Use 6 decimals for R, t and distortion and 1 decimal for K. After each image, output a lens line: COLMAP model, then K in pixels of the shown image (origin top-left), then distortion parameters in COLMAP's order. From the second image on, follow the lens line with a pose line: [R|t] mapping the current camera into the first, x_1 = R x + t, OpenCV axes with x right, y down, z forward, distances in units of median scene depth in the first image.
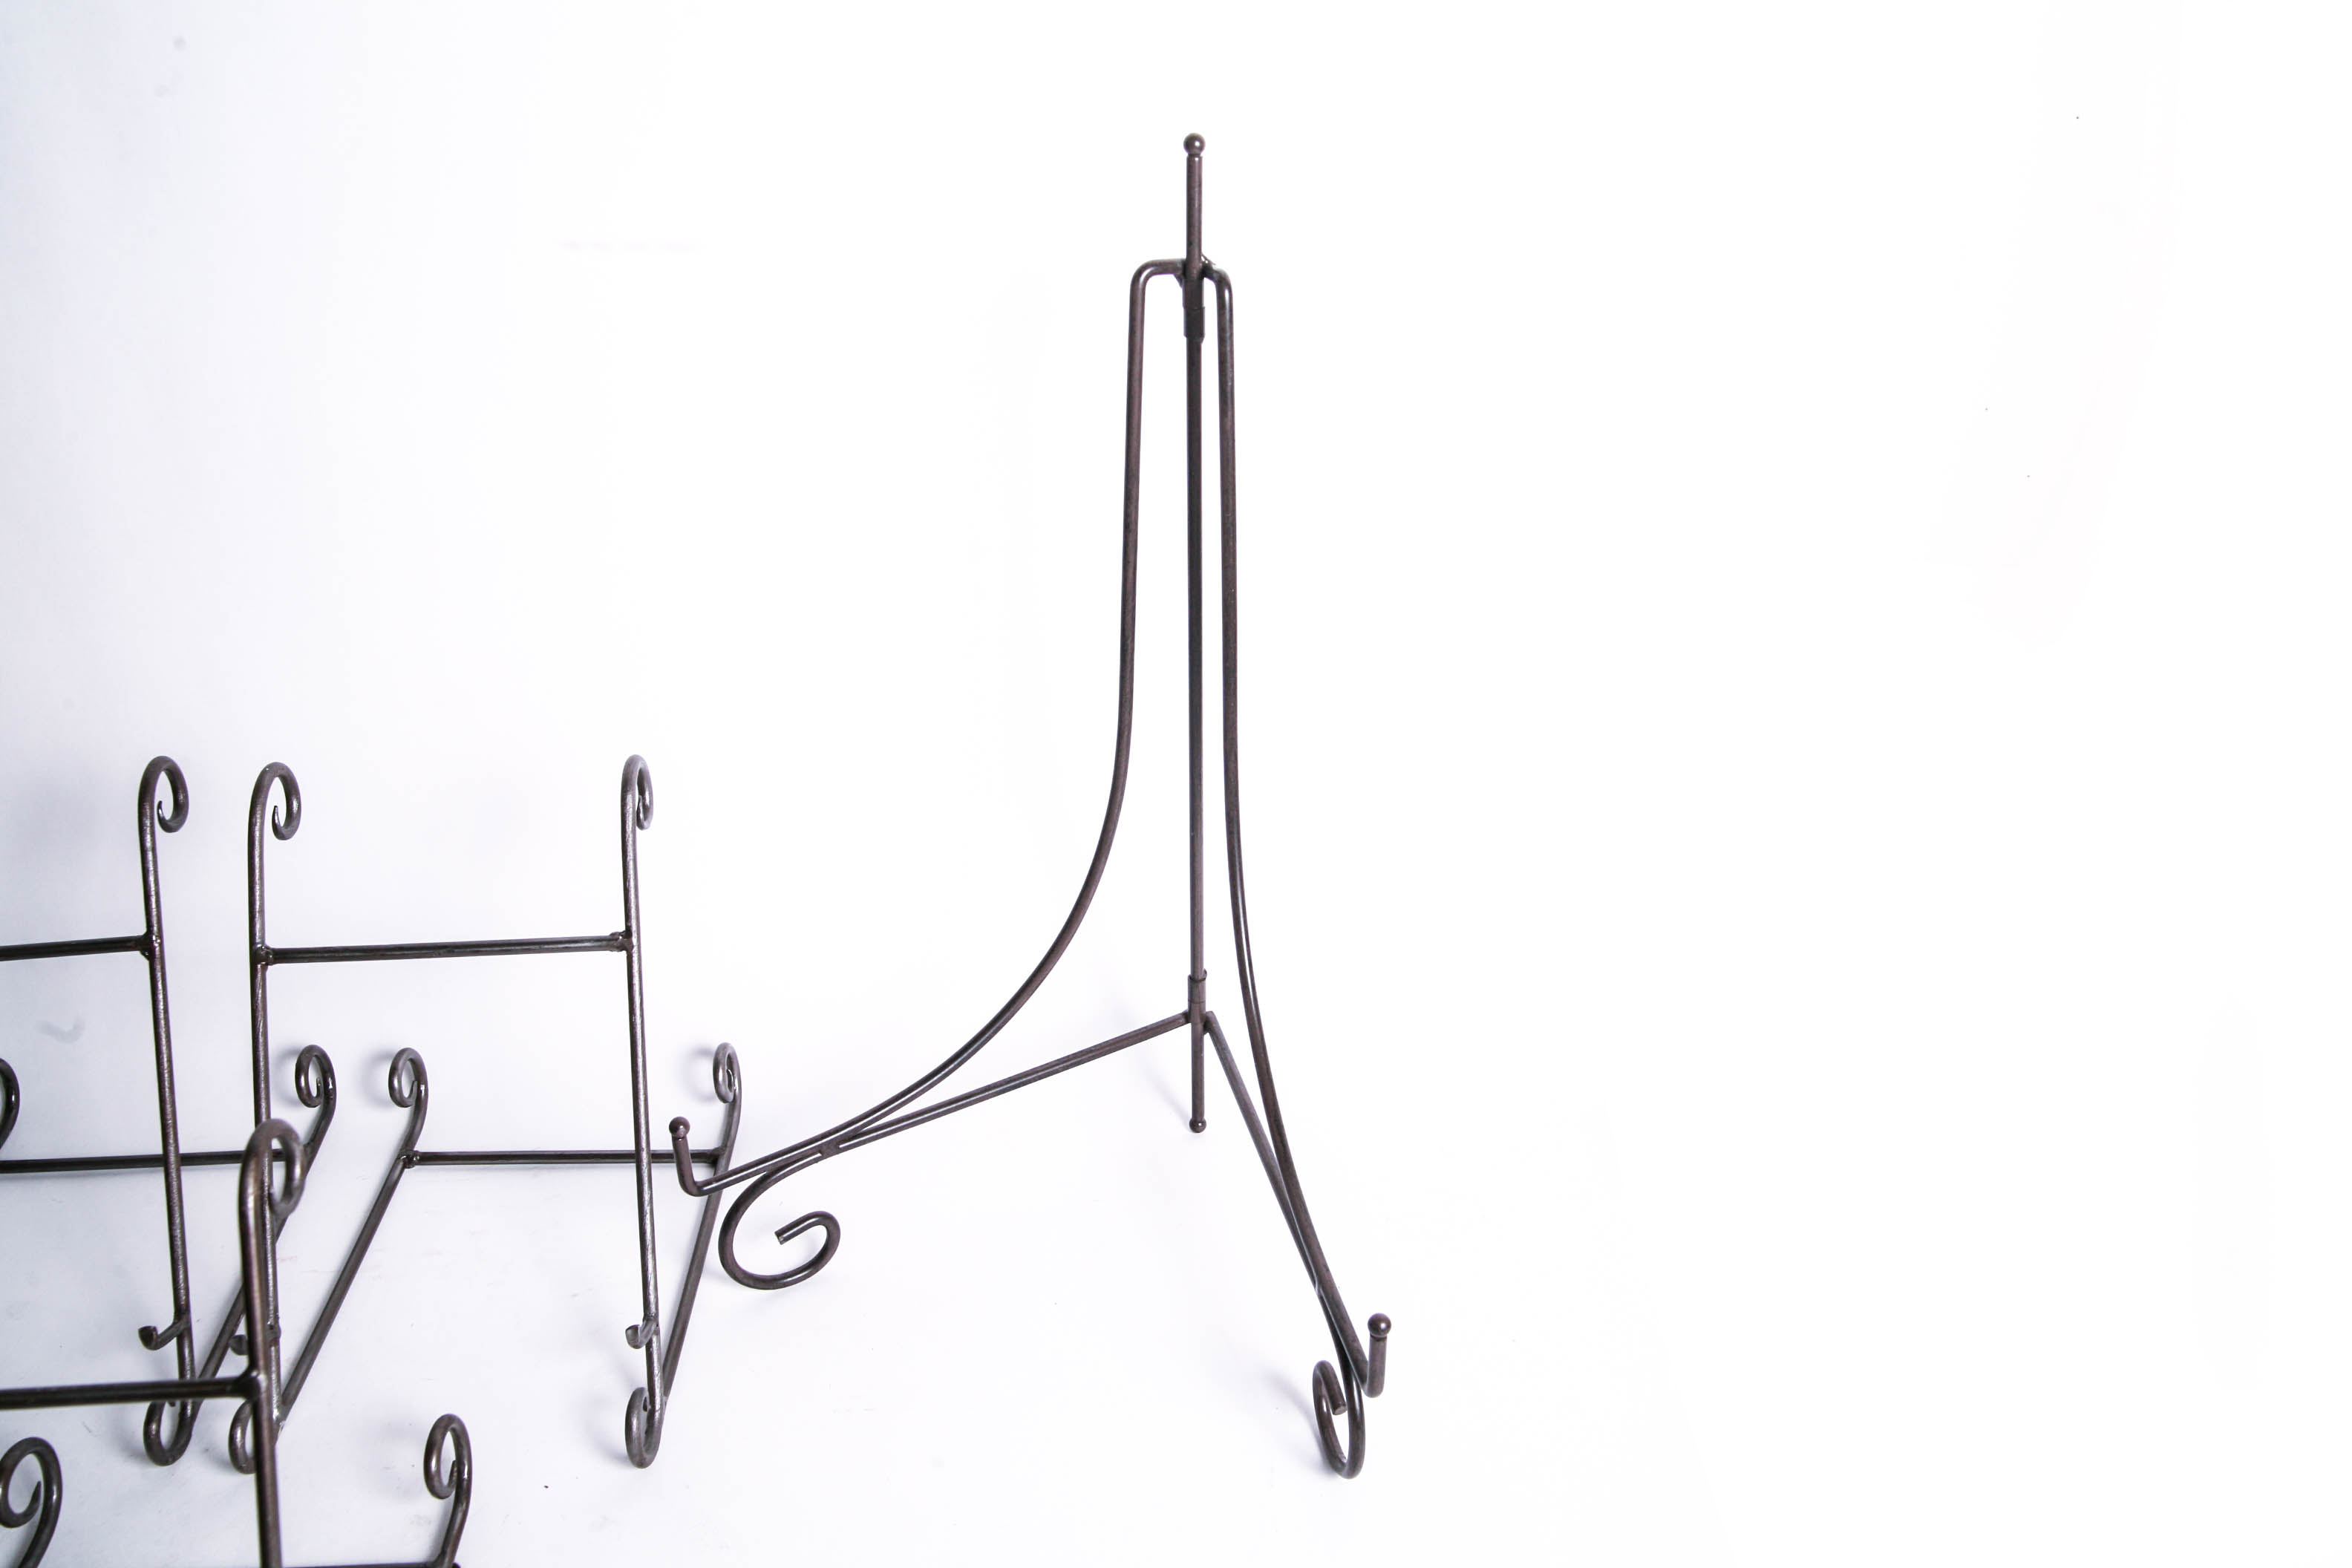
lens RADIAL K [[2003.2, 0, 1176.0], [0, 2003.2, 784.0], [0, 0, 1]] dist [-0.094653, 0.090698]
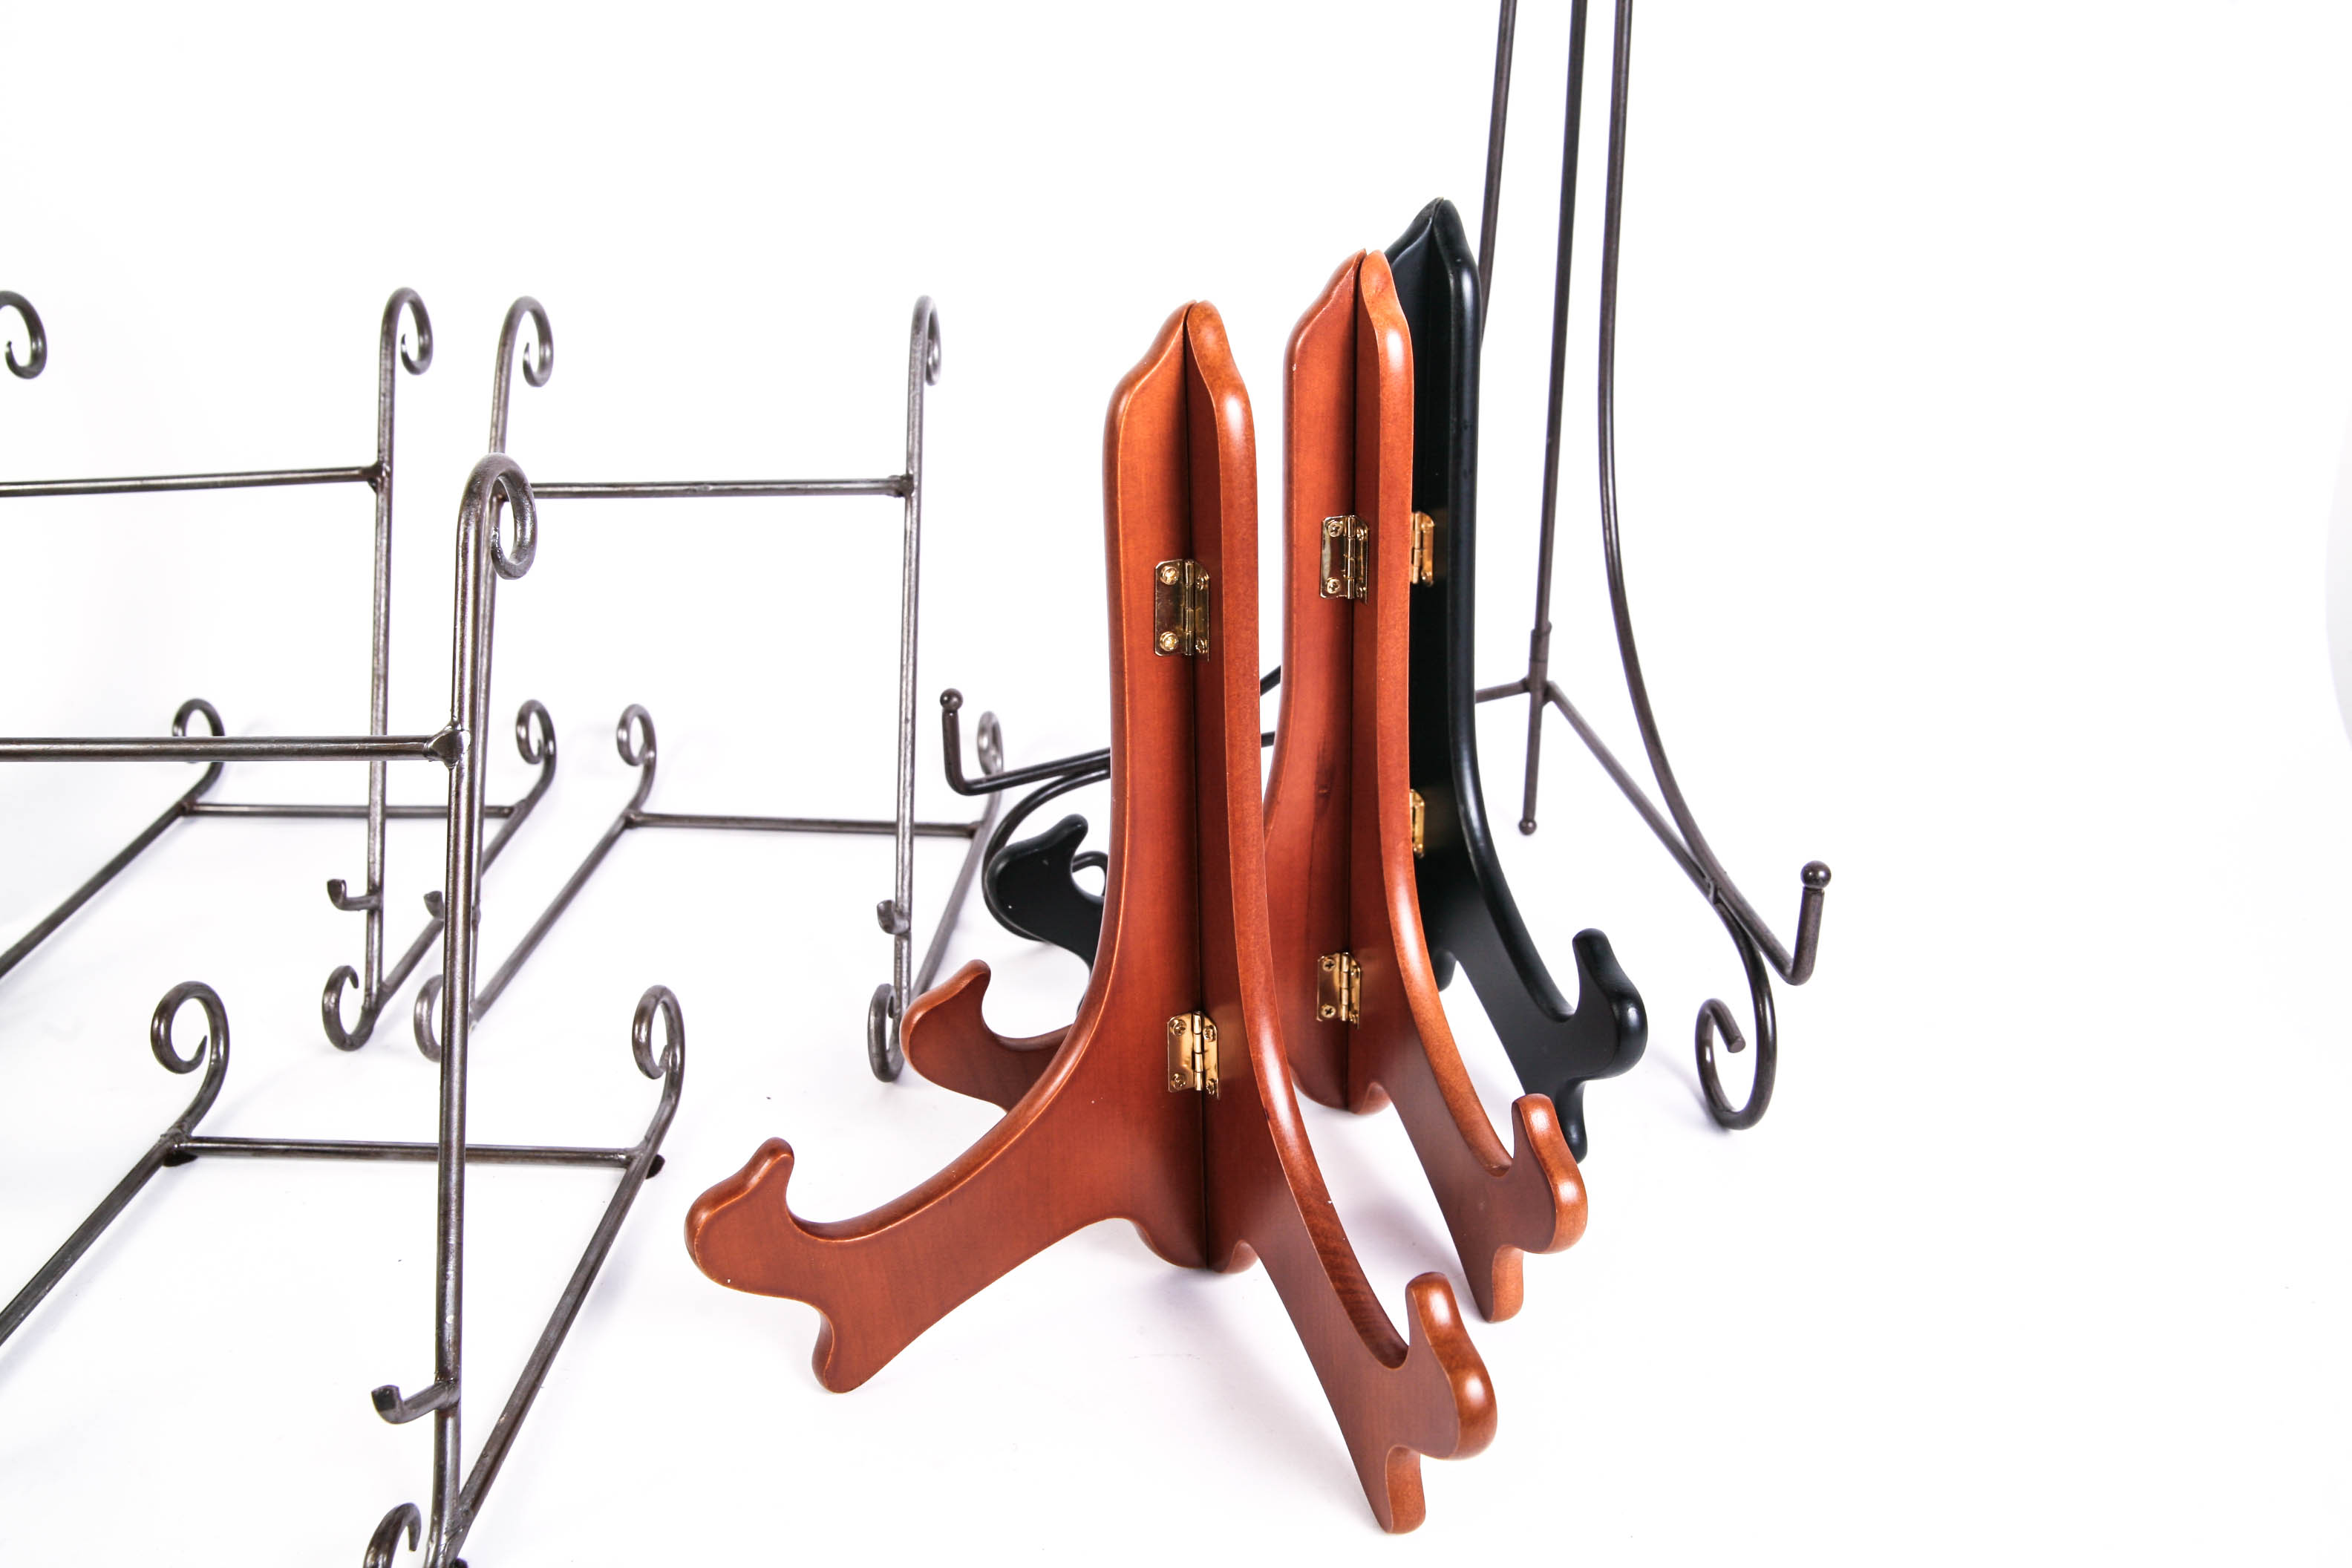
lens RADIAL K [[2003.2, 0, 1176.0], [0, 2003.2, 784.0], [0, 0, 1]] dist [-0.094653, 0.090698]
pose [[0.994261, 0.043531, -0.097726, -0.068011], [-0.051076, 0.995792, -0.076083, 0.269849], [0.094003, 0.080638, 0.992301, 0.153768]]
